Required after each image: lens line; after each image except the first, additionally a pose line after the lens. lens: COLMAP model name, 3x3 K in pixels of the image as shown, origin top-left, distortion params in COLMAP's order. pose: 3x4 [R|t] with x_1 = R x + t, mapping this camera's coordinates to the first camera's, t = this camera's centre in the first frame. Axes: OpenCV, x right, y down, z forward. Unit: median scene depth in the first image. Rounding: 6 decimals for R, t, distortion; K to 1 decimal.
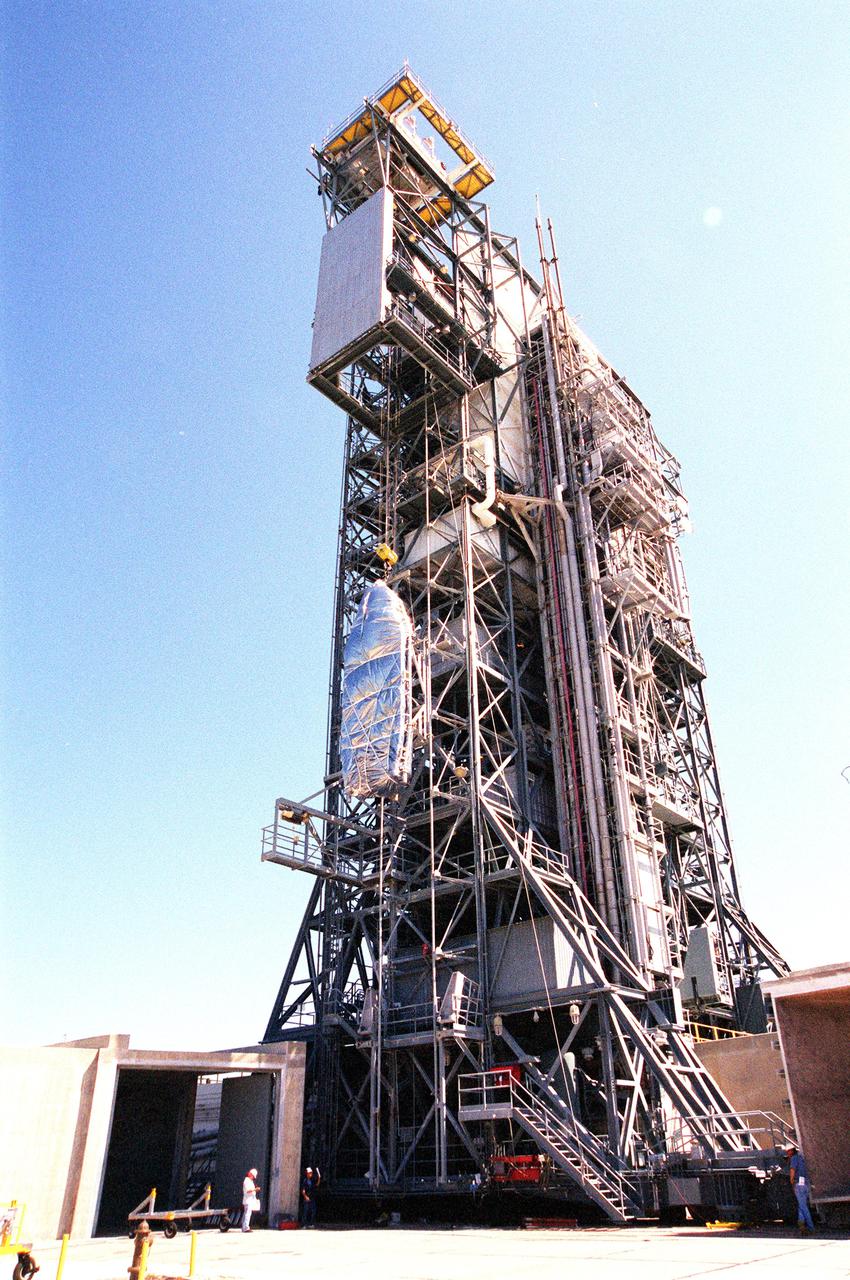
lens RADIAL K [[895.7, 0, 447.9], [0, 895.7, 640.0], [0, 0, 1]] dist [-0.127732, 0.096423]
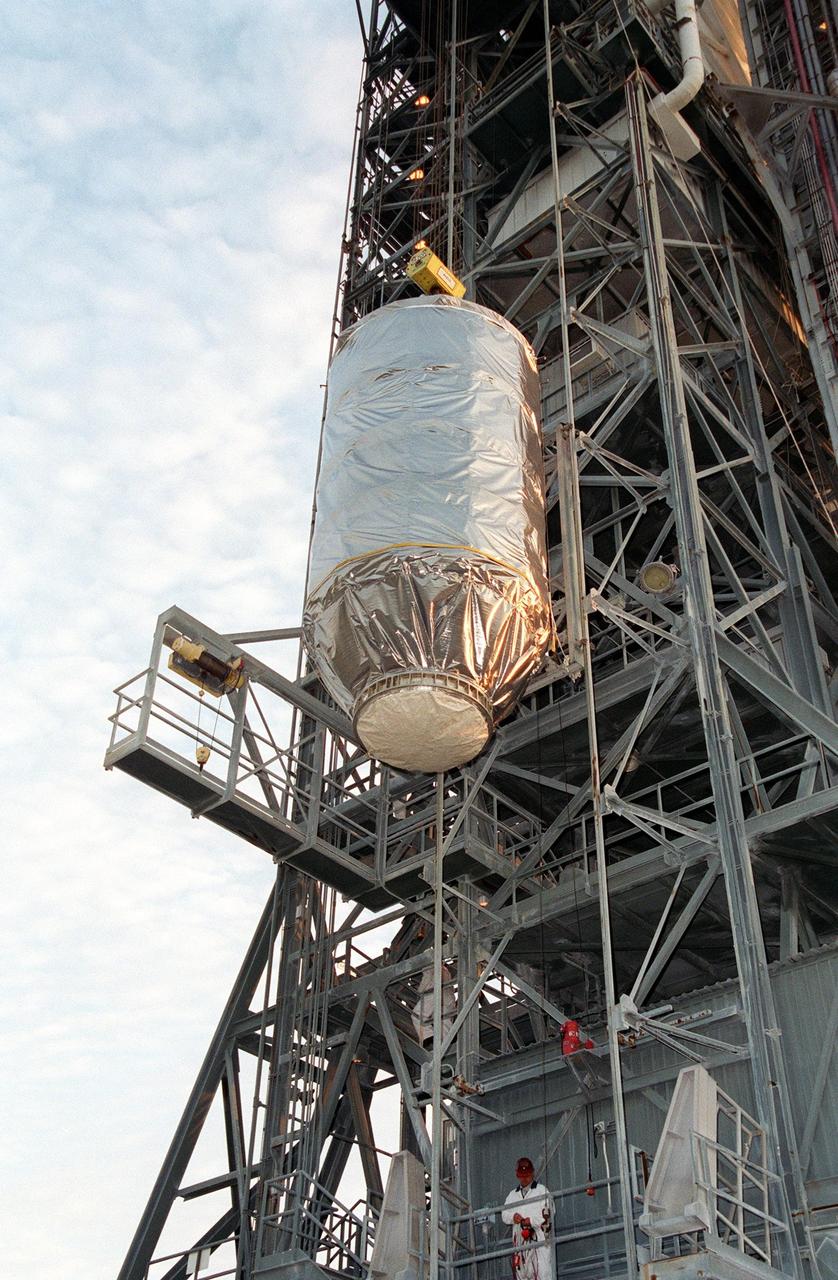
lens RADIAL K [[1378.9, 0, 381.4], [0, 1378.9, 657.5], [0, 0, 1]] dist [-0.046792, 0.313089]
pose [[0.996248, 0.012956, -0.085574, -0.047355], [-0.024564, 0.990401, -0.136024, 0.246714], [0.082990, 0.137616, 0.987003, 0.406827]]
